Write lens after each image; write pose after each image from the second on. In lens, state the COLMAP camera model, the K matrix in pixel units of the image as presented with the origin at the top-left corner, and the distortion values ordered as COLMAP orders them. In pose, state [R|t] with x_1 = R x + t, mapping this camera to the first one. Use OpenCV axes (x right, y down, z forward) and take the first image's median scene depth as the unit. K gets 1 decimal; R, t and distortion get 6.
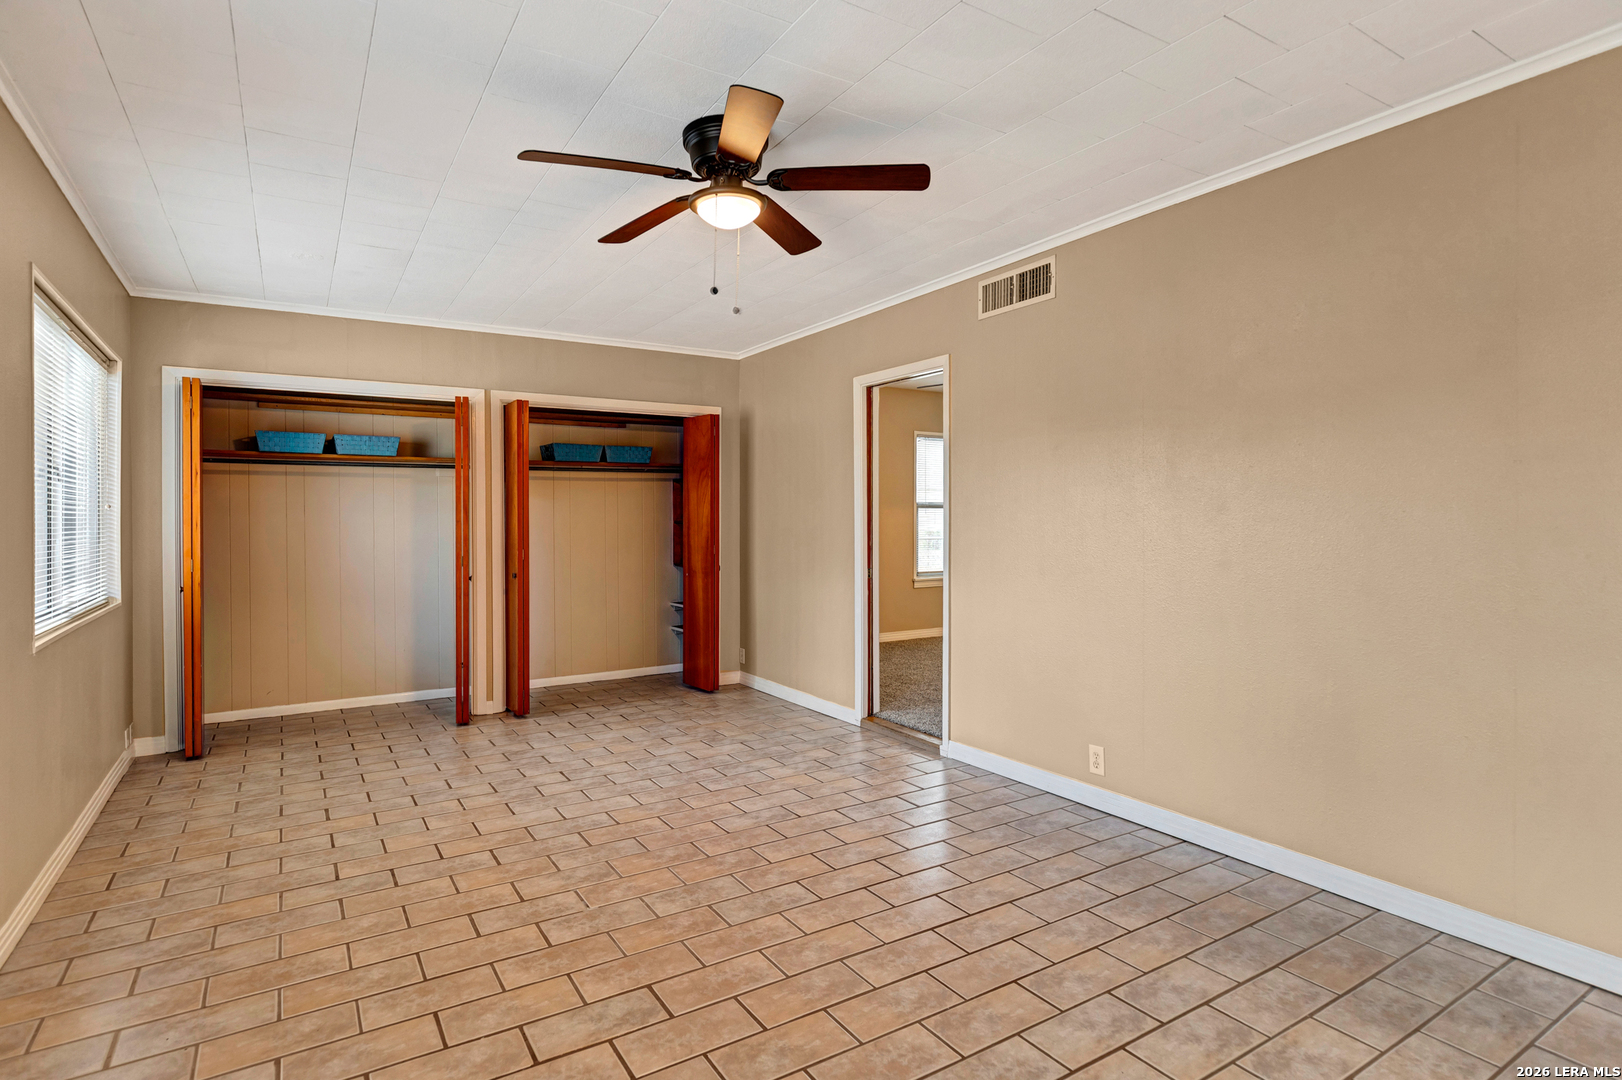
lens RADIAL K [[836.9, 0, 810.4], [0, 836.9, 528.5], [0, 0, 1]] dist [0.002430, 0.000044]
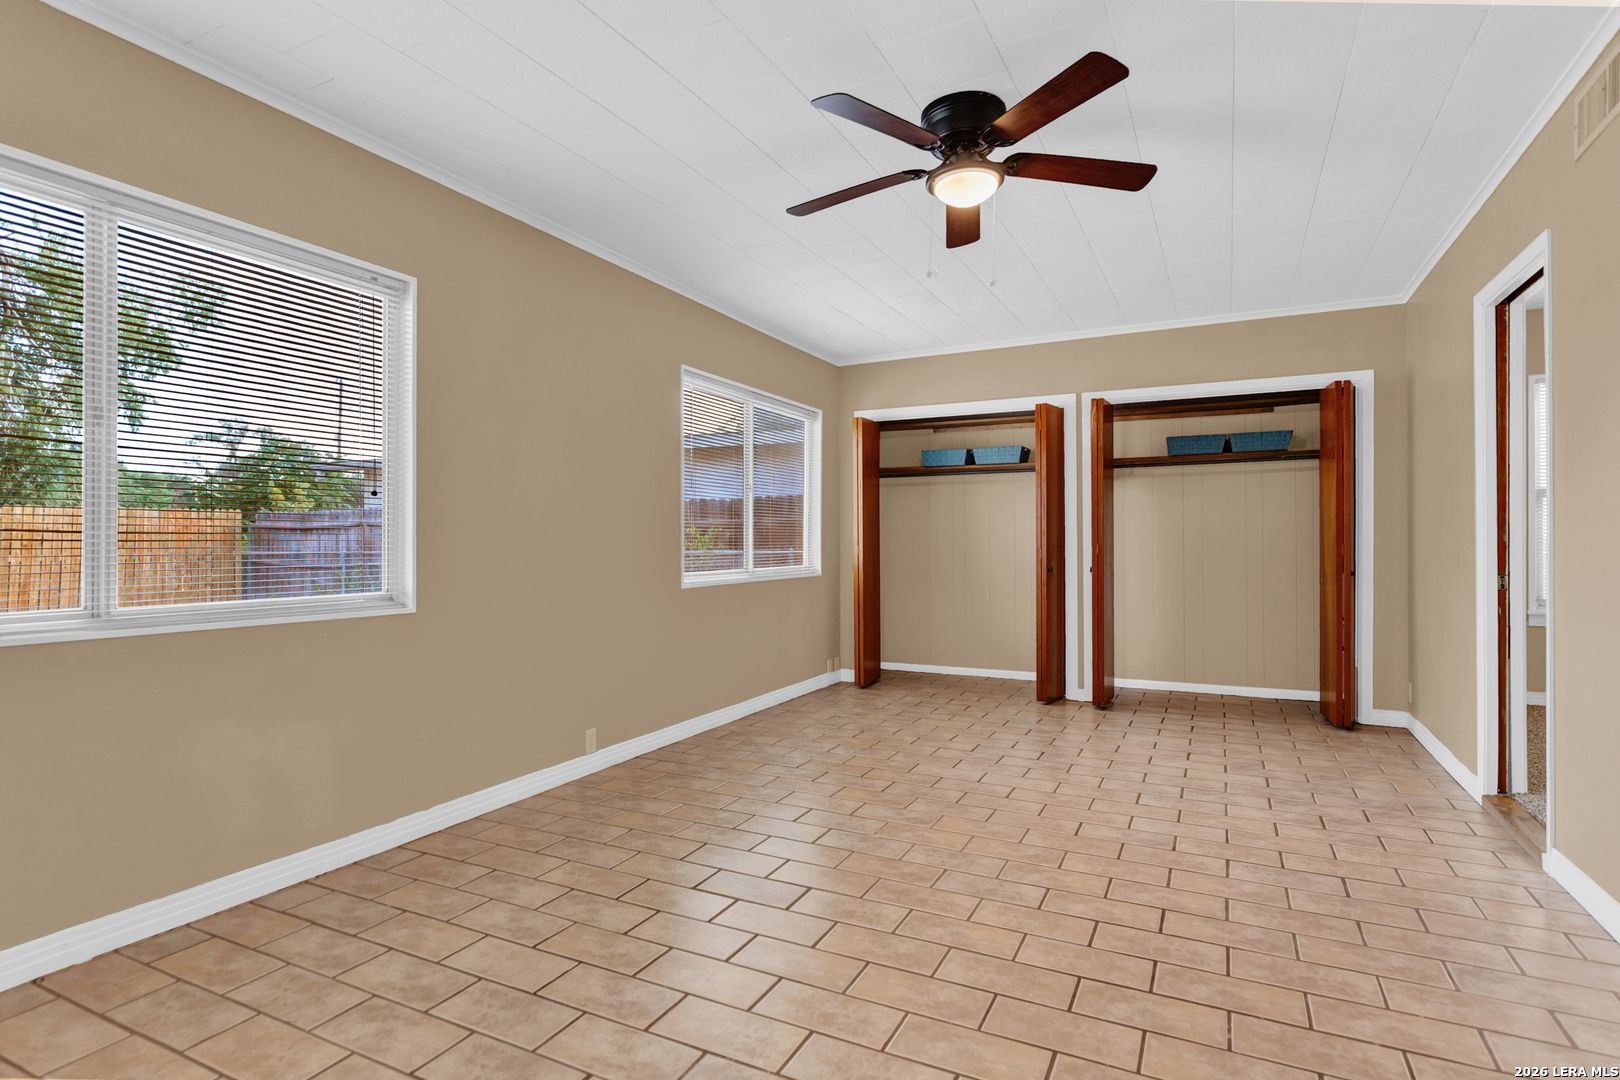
lens RADIAL K [[838.1, 0, 807.2], [0, 838.1, 540.1], [0, 0, 1]] dist [0.007887, 0.001373]
pose [[0.512087, 0.003155, -0.858928, 0.459244], [-0.009981, 0.999948, -0.002277, 0.033367], [0.858875, 0.009739, 0.512092, 0.217909]]
